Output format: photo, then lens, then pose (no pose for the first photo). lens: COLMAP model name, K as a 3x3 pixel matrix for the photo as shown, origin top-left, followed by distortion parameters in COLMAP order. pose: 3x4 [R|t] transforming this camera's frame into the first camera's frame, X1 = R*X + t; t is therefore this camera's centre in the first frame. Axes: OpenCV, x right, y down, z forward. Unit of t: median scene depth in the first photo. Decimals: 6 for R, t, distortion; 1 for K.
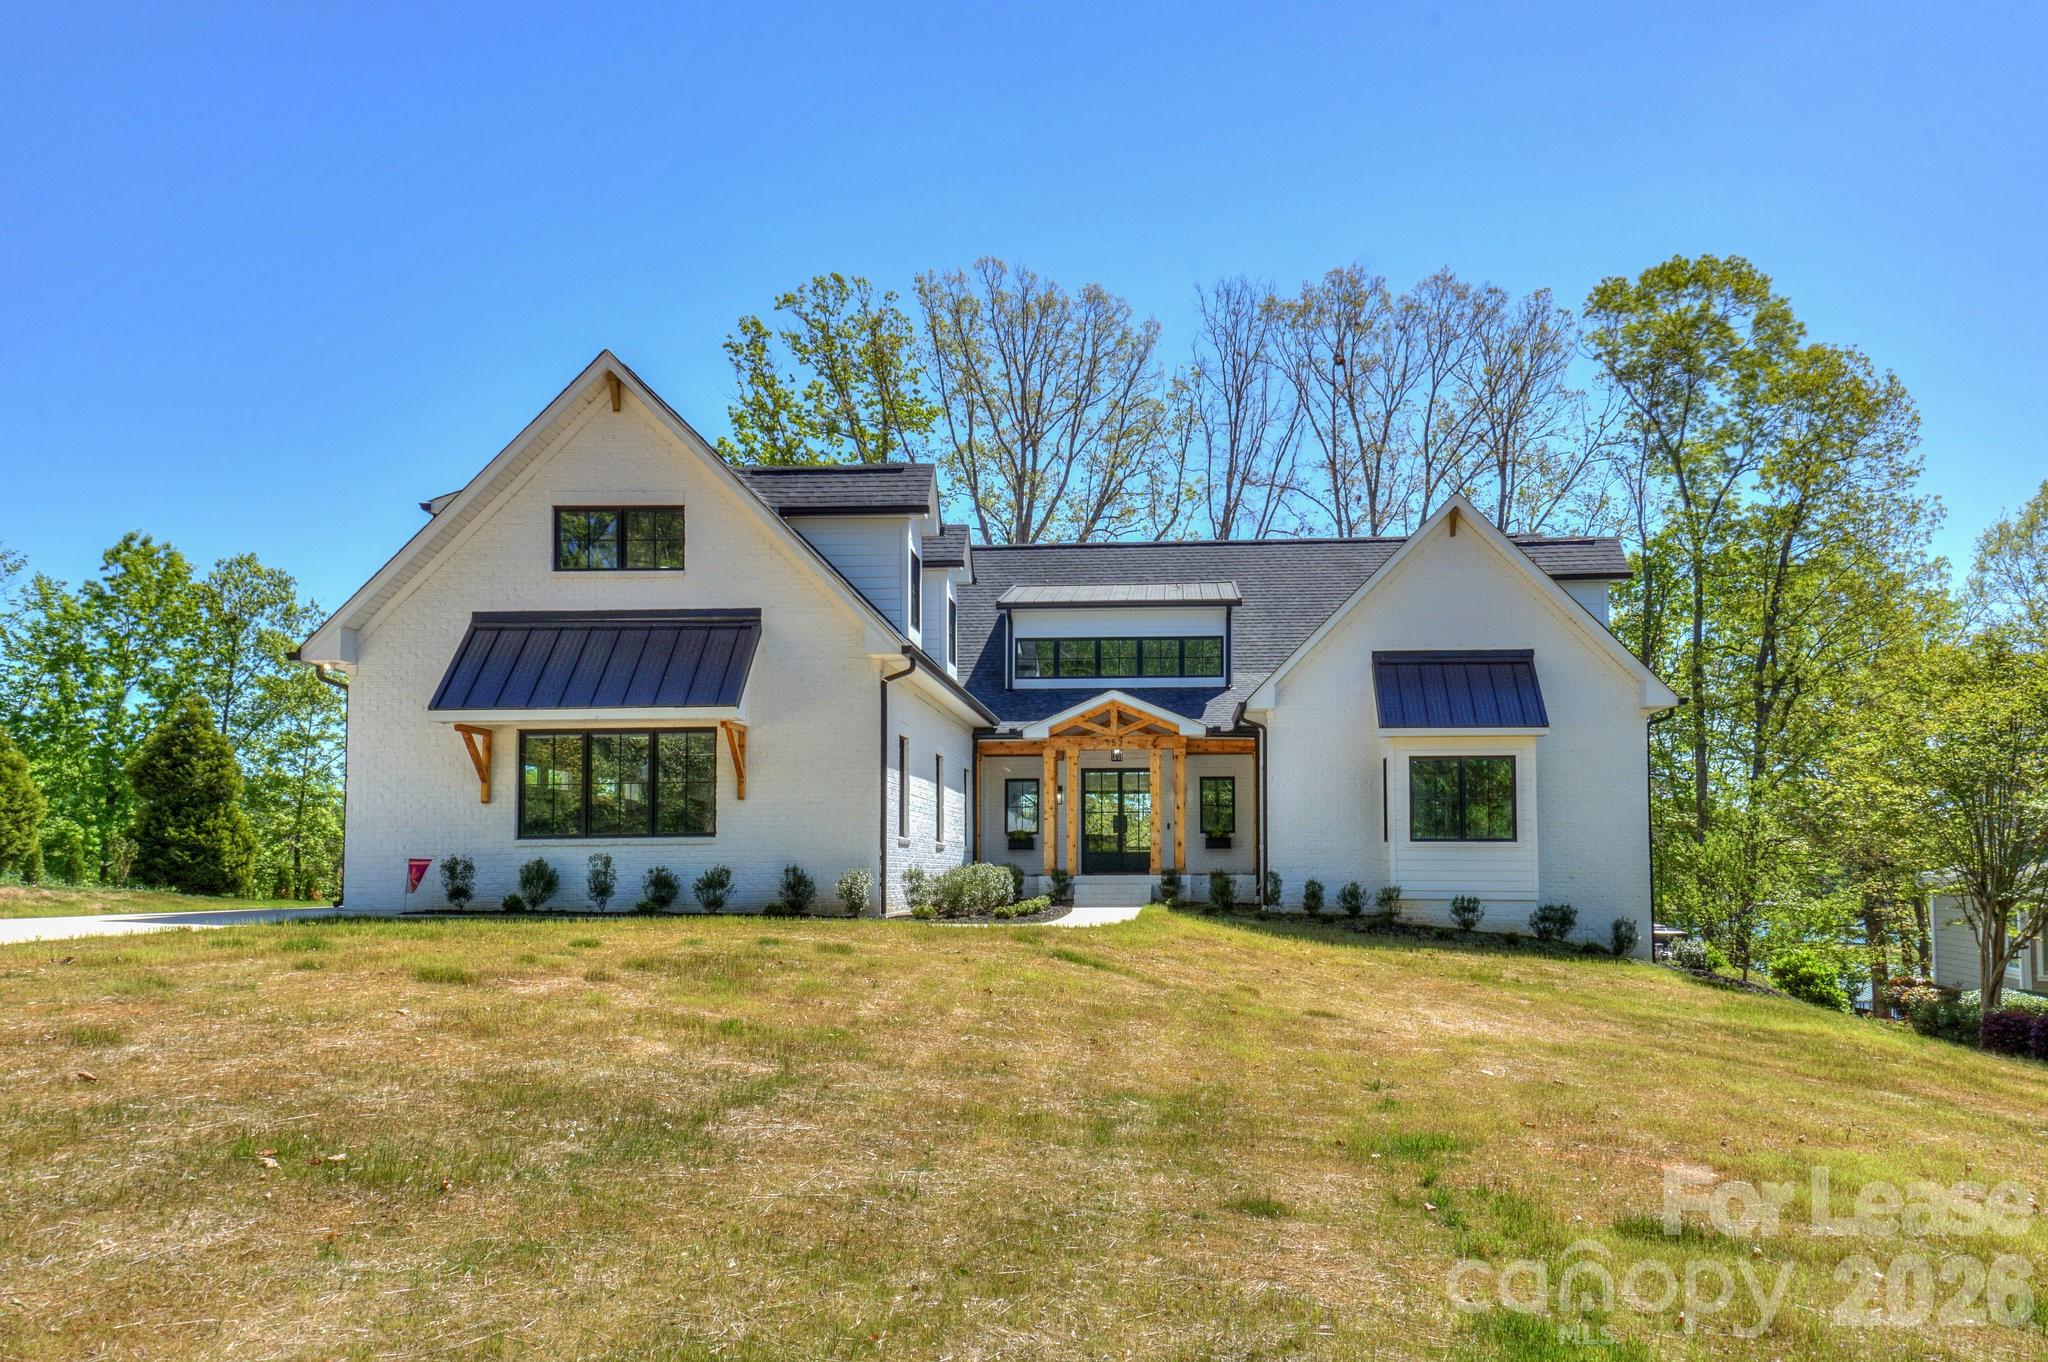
lens RADIAL K [[1837.8, 0, 1024.0], [0, 1837.8, 681.0], [0, 0, 1]] dist [0.319758, -0.260539]
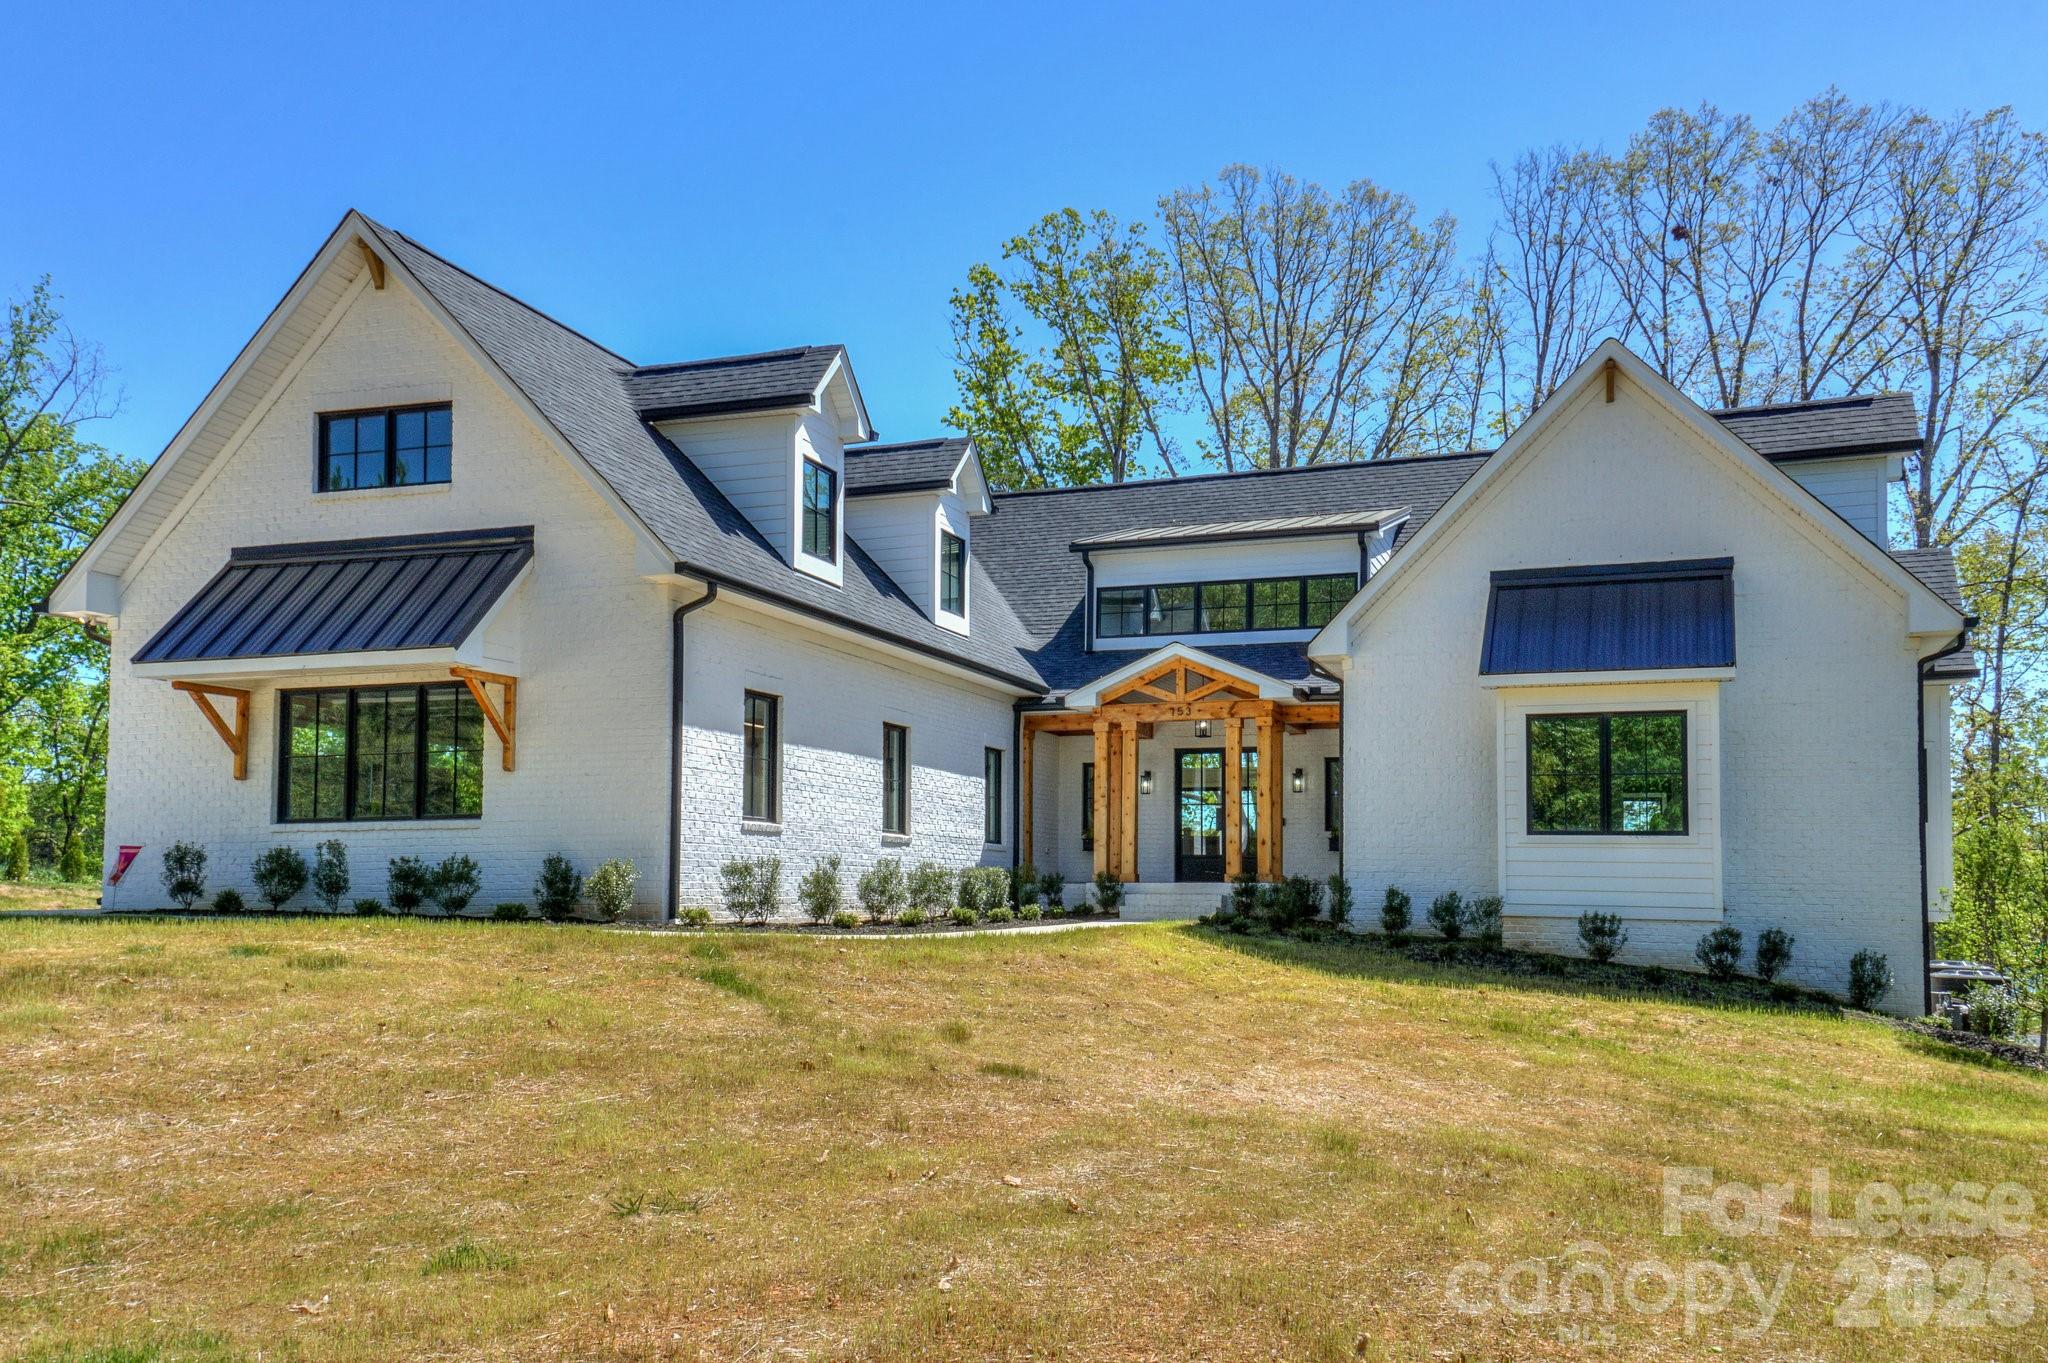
lens RADIAL K [[1837.8, 0, 1024.0], [0, 1837.8, 681.5], [0, 0, 1]] dist [0.319758, -0.260539]
pose [[0.948059, -0.026522, -0.316986, 0.252225], [0.020326, 0.999533, -0.022839, 0.040361], [0.317443, 0.015210, 0.948155, 0.263853]]
